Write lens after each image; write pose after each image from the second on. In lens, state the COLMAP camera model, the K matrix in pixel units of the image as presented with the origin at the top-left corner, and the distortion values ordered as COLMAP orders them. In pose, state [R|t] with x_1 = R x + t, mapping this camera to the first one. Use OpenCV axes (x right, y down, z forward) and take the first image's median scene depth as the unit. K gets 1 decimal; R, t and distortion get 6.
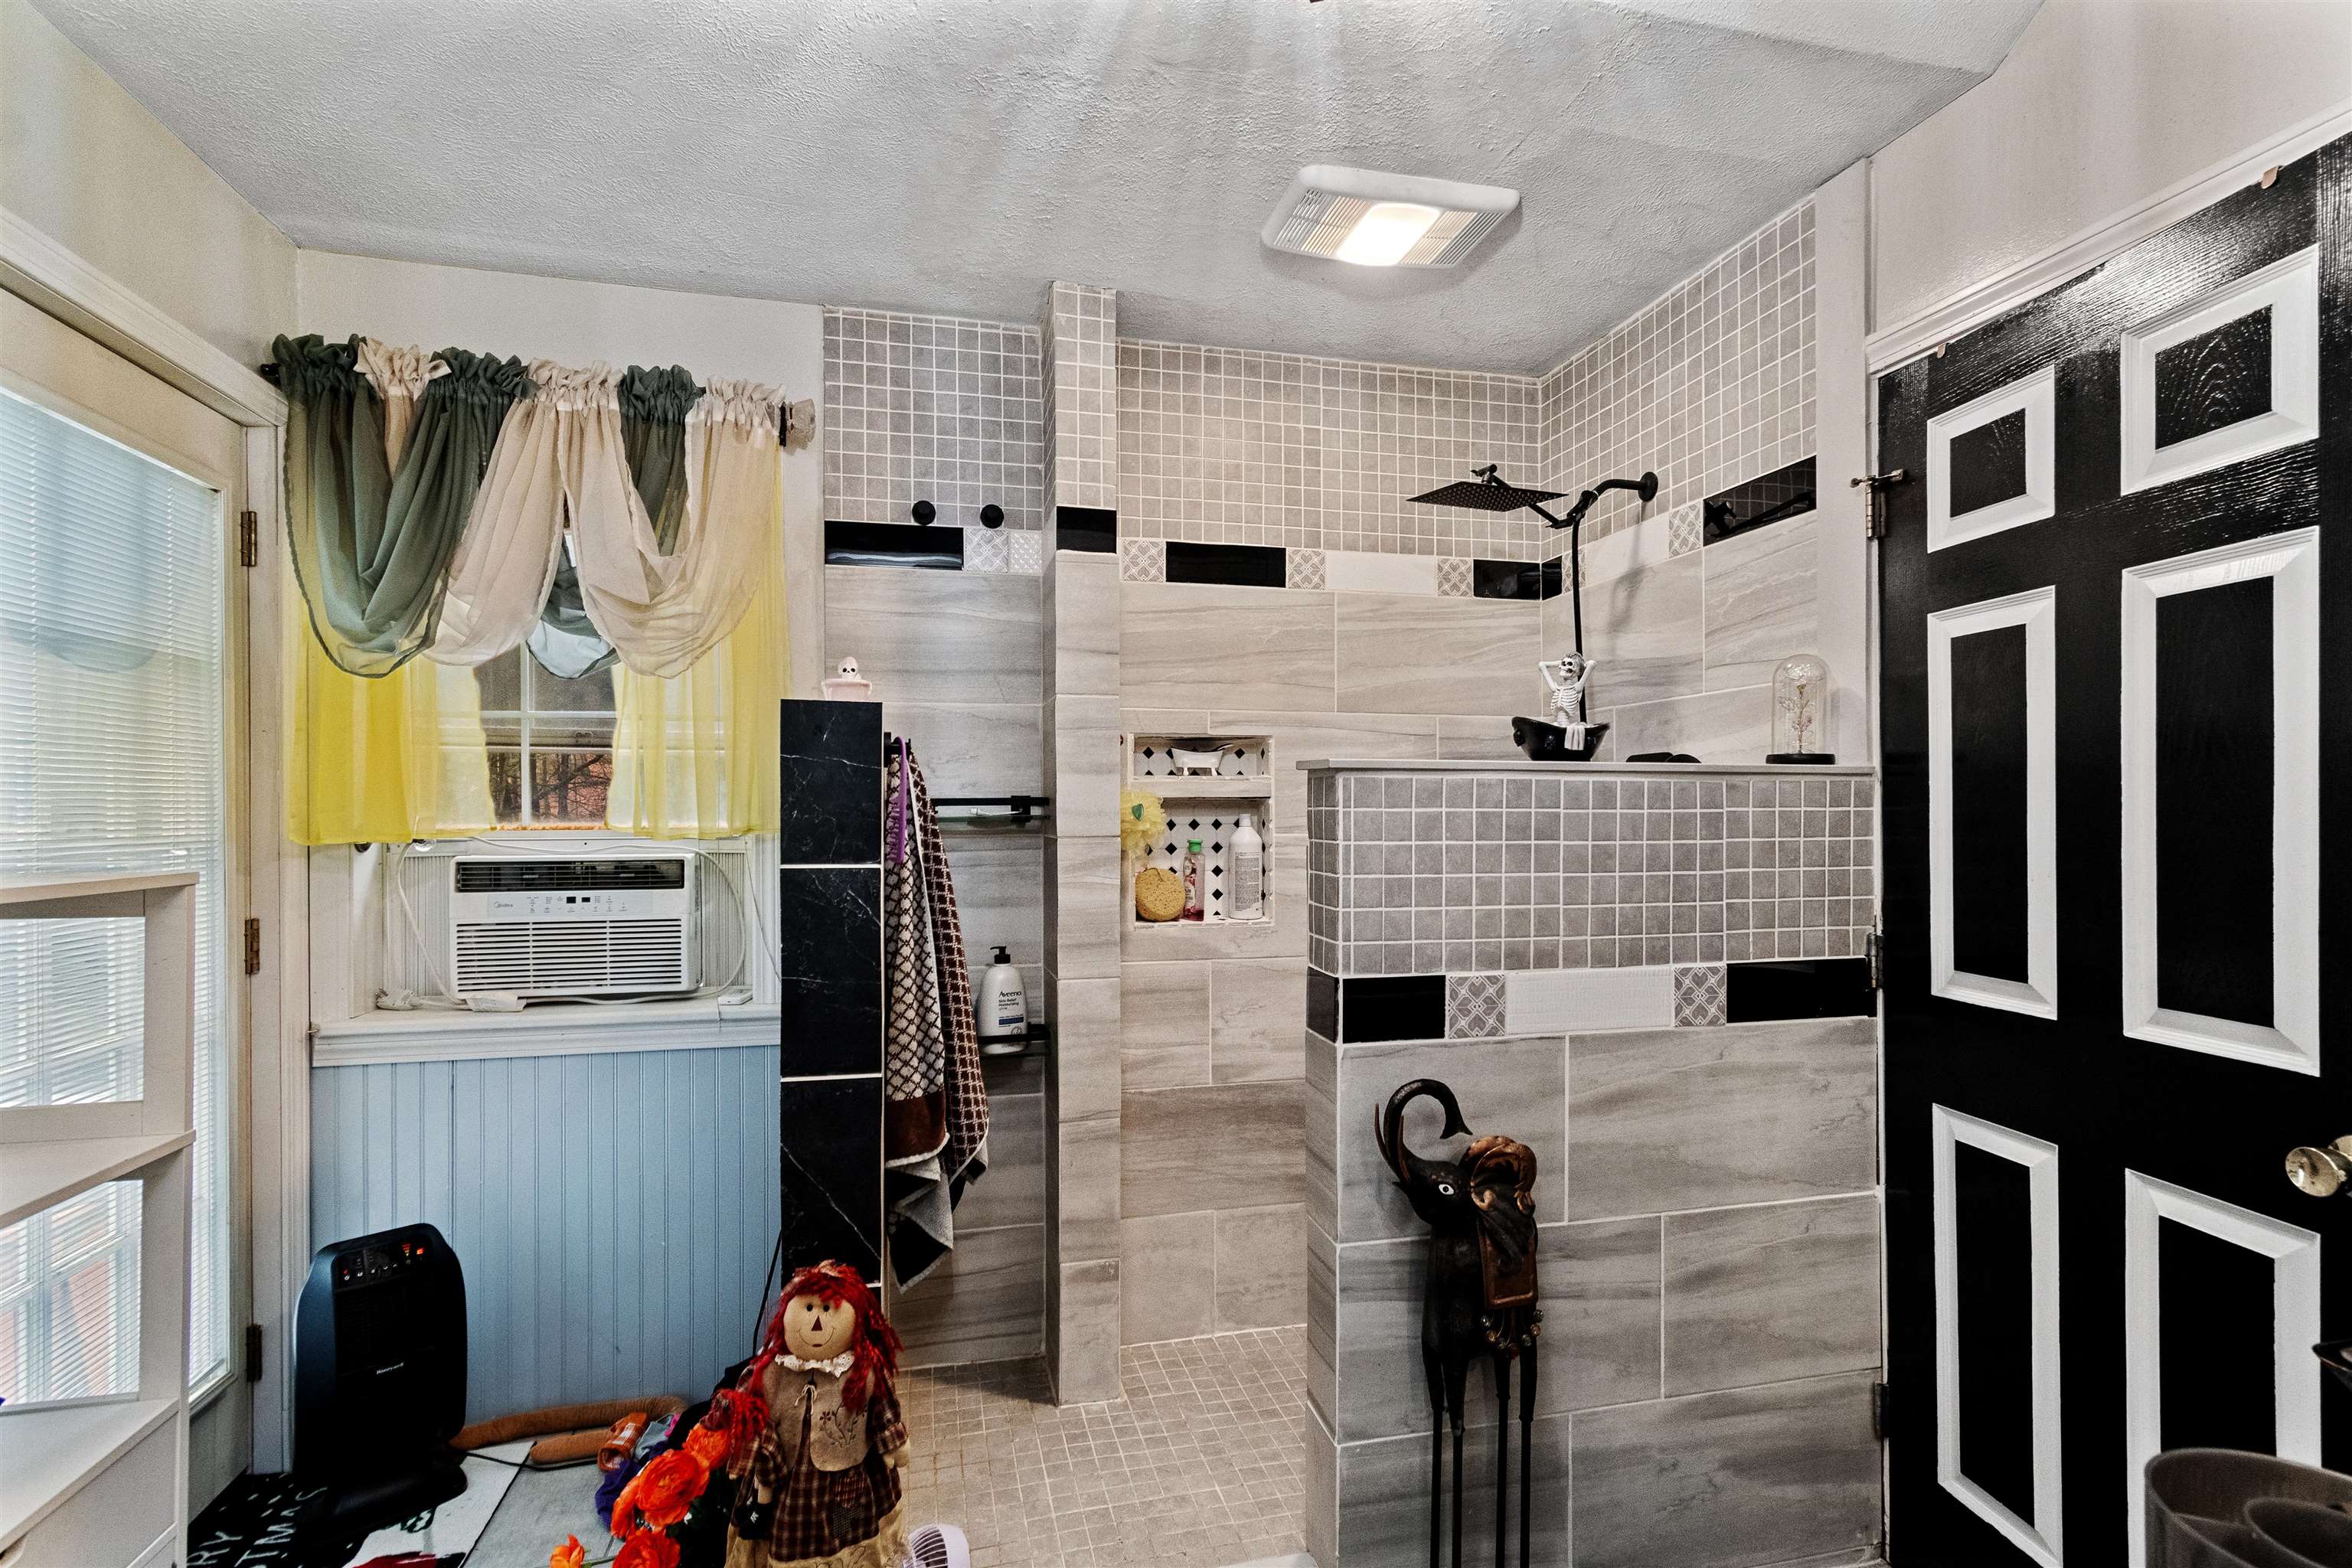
lens RADIAL K [[1076.0, 0, 1174.6], [0, 1076.0, 818.5], [0, 0, 1]] dist [0.001711, -0.000406]
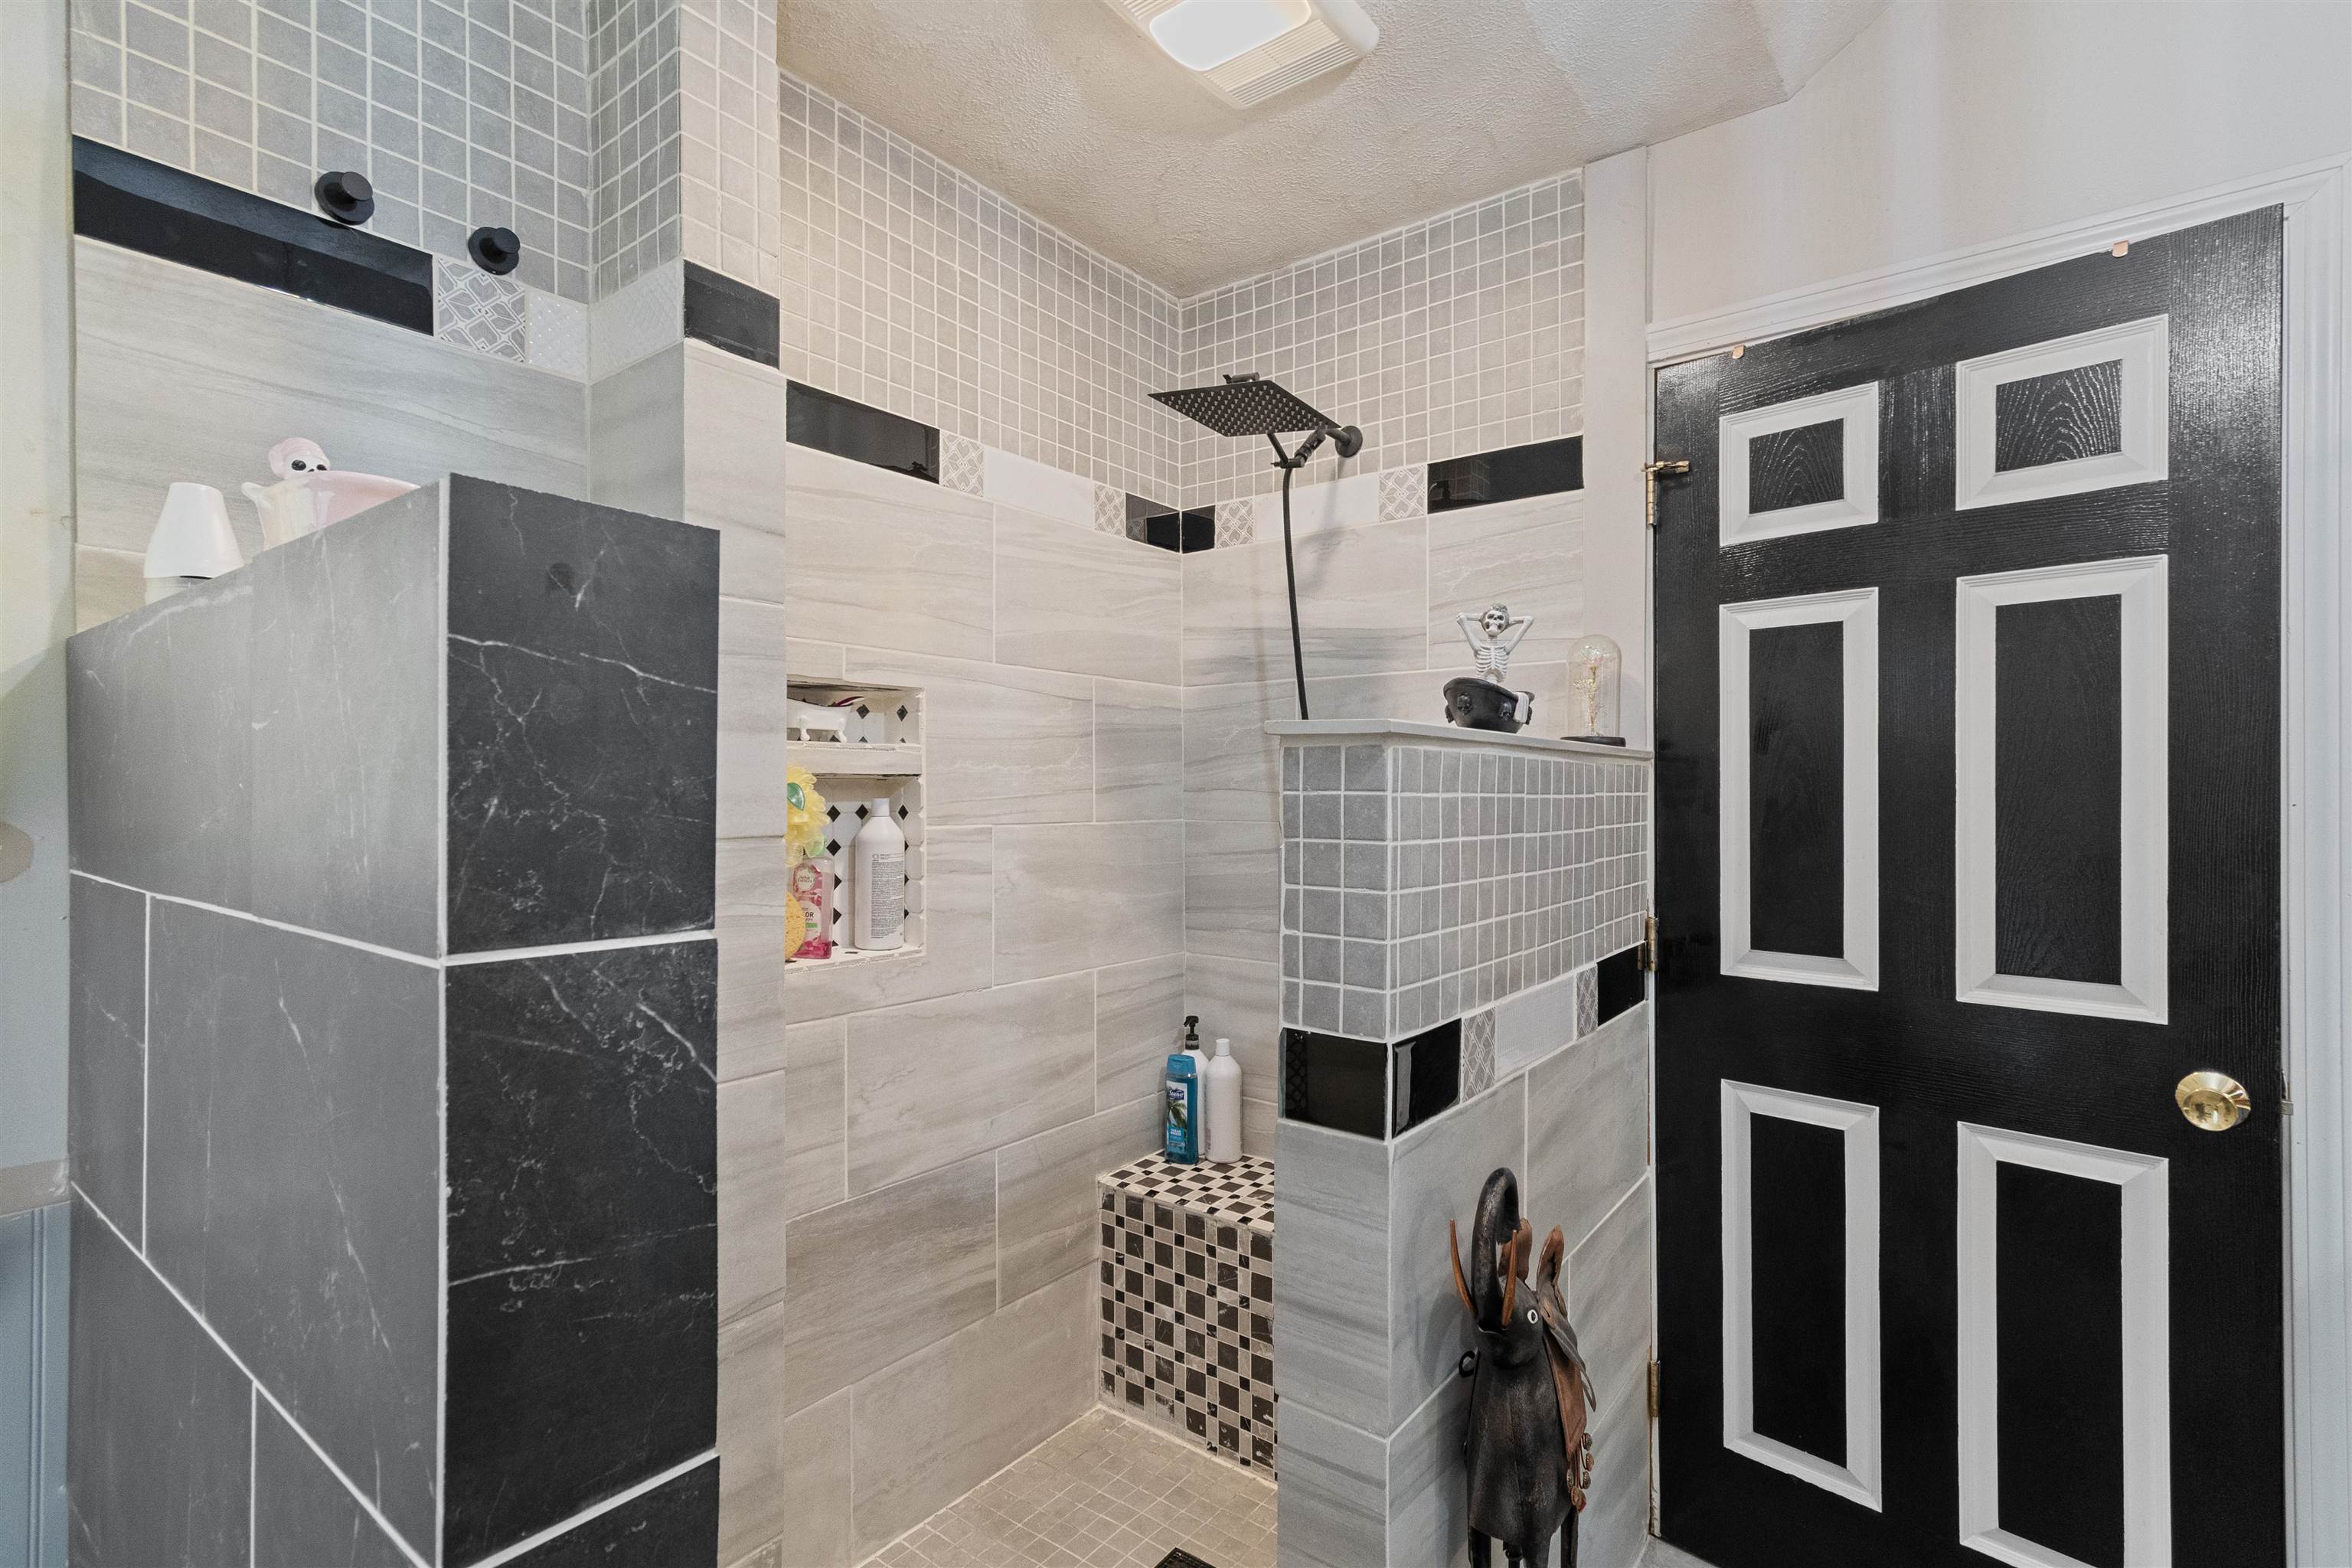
lens RADIAL K [[1087.9, 0, 1181.3], [0, 1087.9, 794.3], [0, 0, 1]] dist [0.004023, 0.000116]
pose [[0.777059, 0.000645, 0.629428, -0.333174], [0.002066, 0.999991, -0.003574, -0.005628], [-0.629425, 0.004078, 0.777051, 0.481809]]
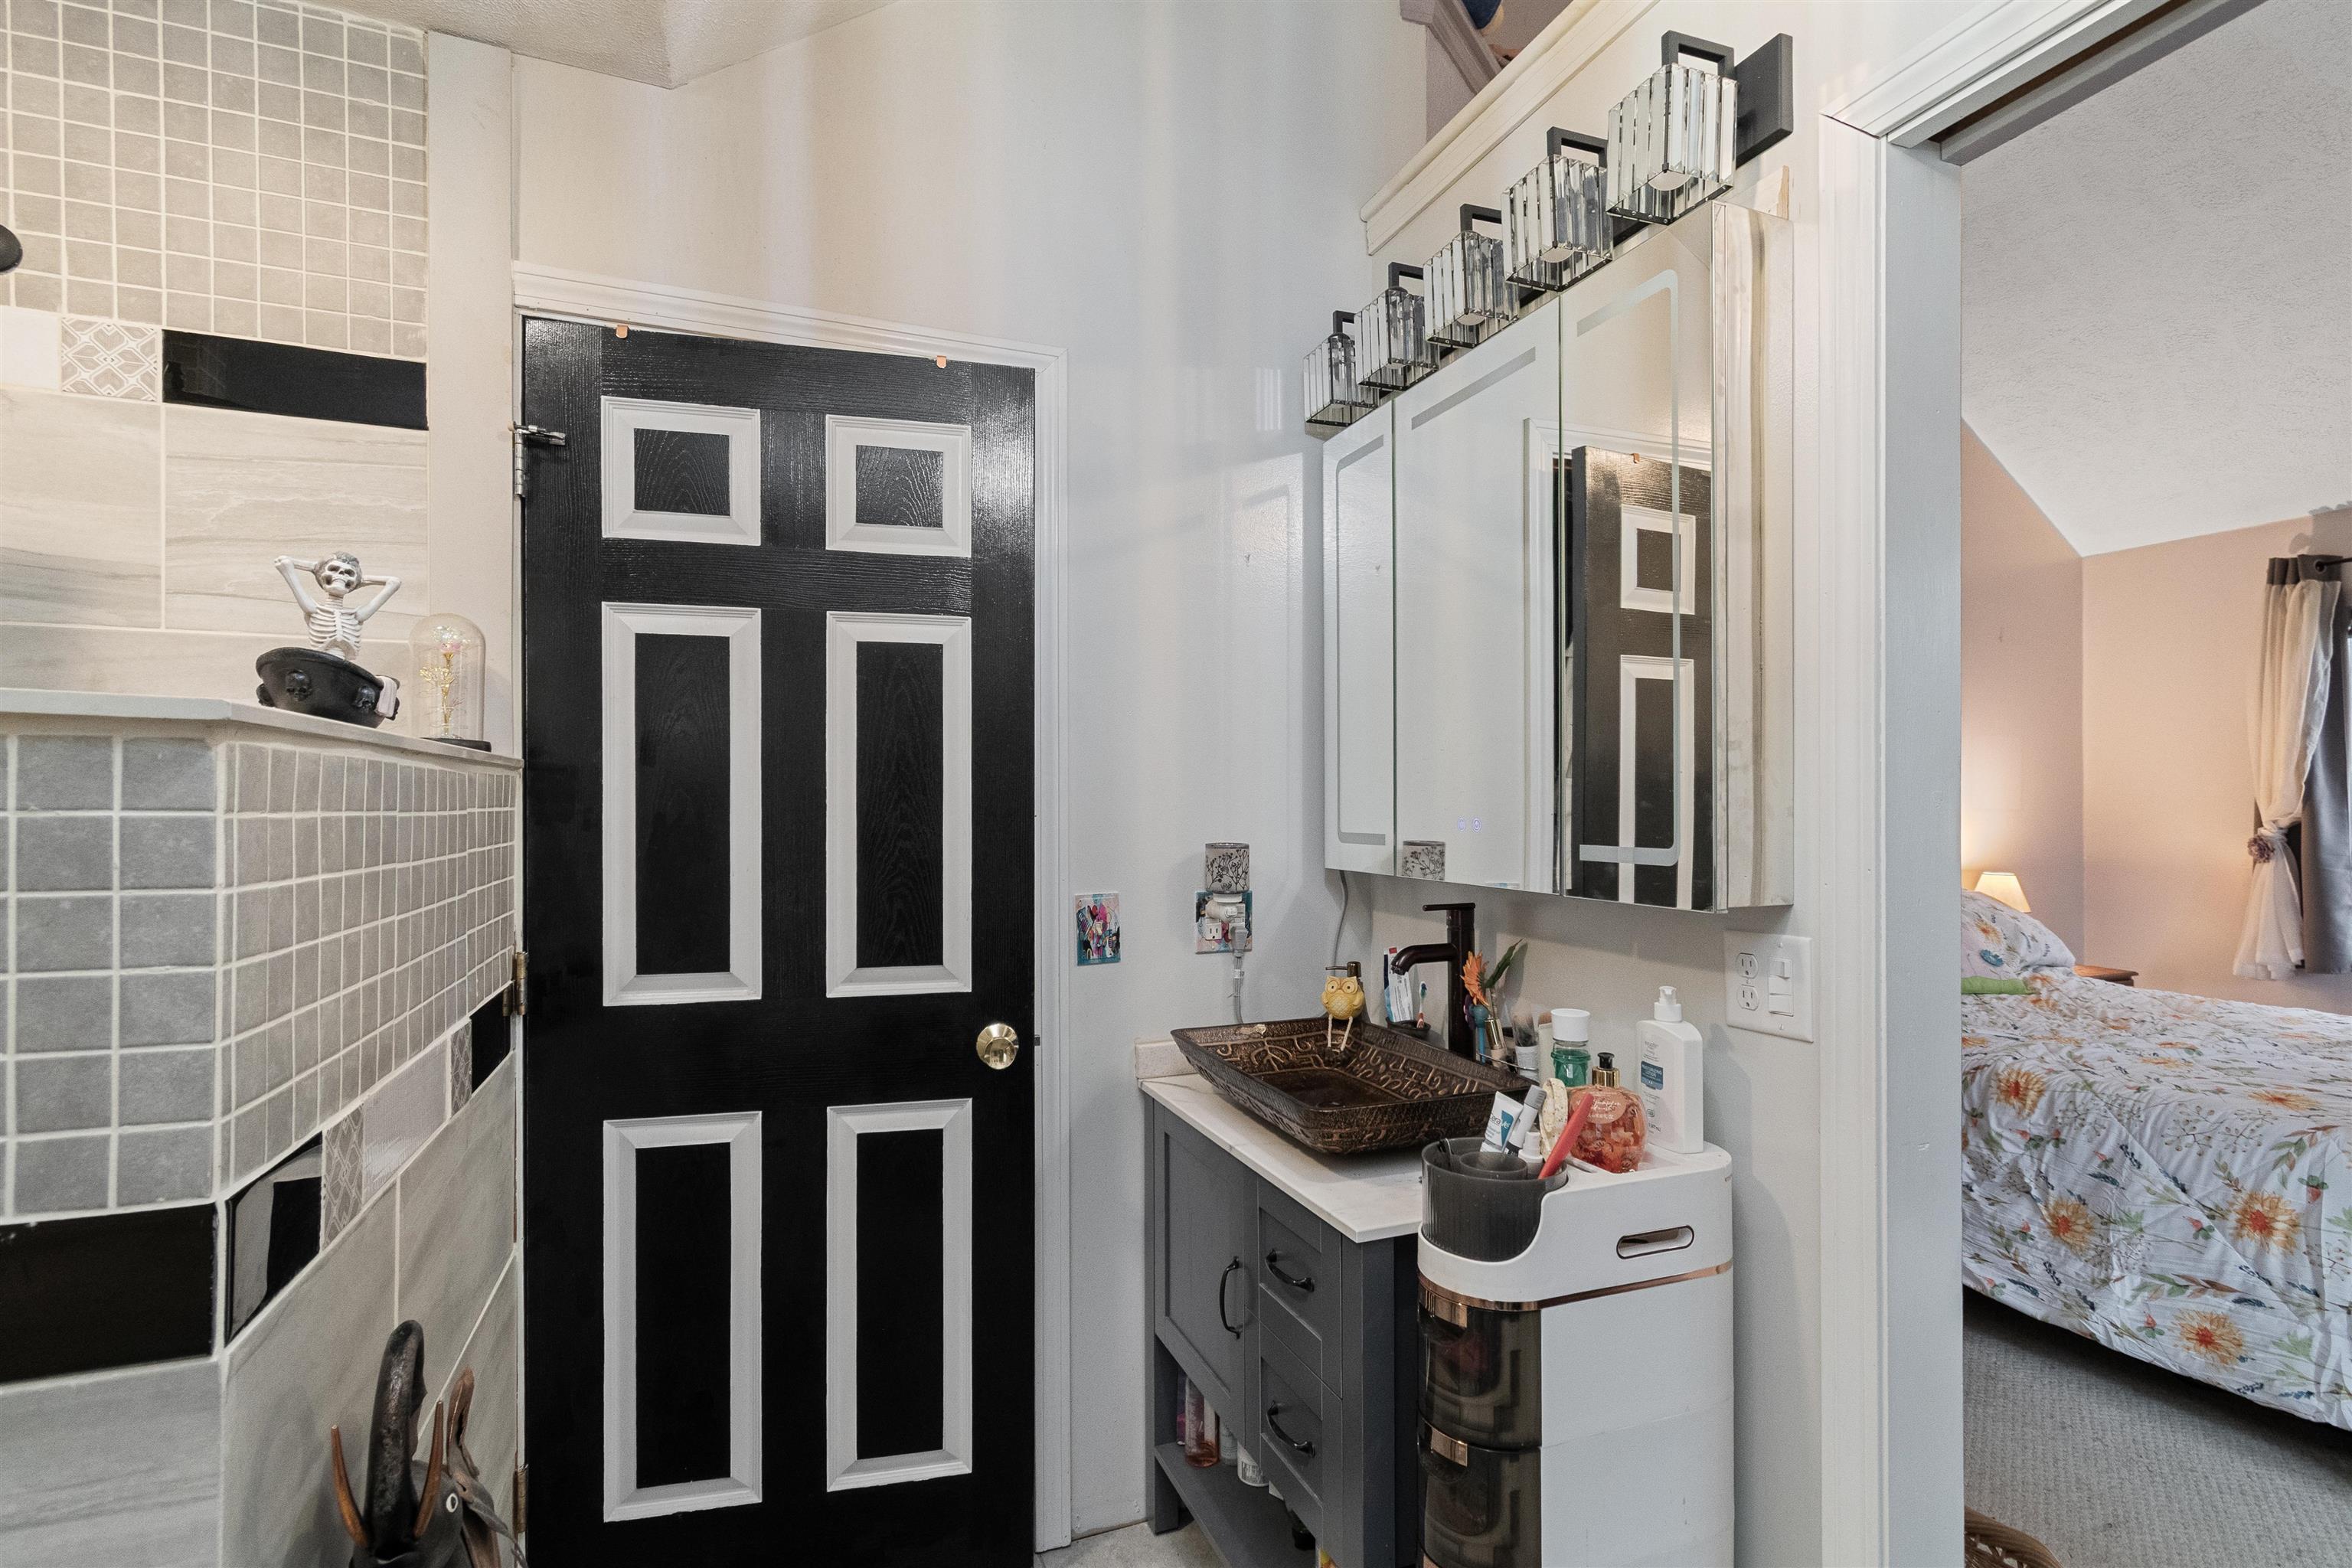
lens RADIAL K [[1105.1, 0, 1179.3], [0, 1105.1, 803.8], [0, 0, 1]] dist [0.005098, 0.000324]
pose [[-0.134161, 0.000882, 0.990959, -0.304317], [0.005273, 0.999986, -0.000176, -0.009828], [-0.990946, 0.005201, -0.134163, 0.589907]]
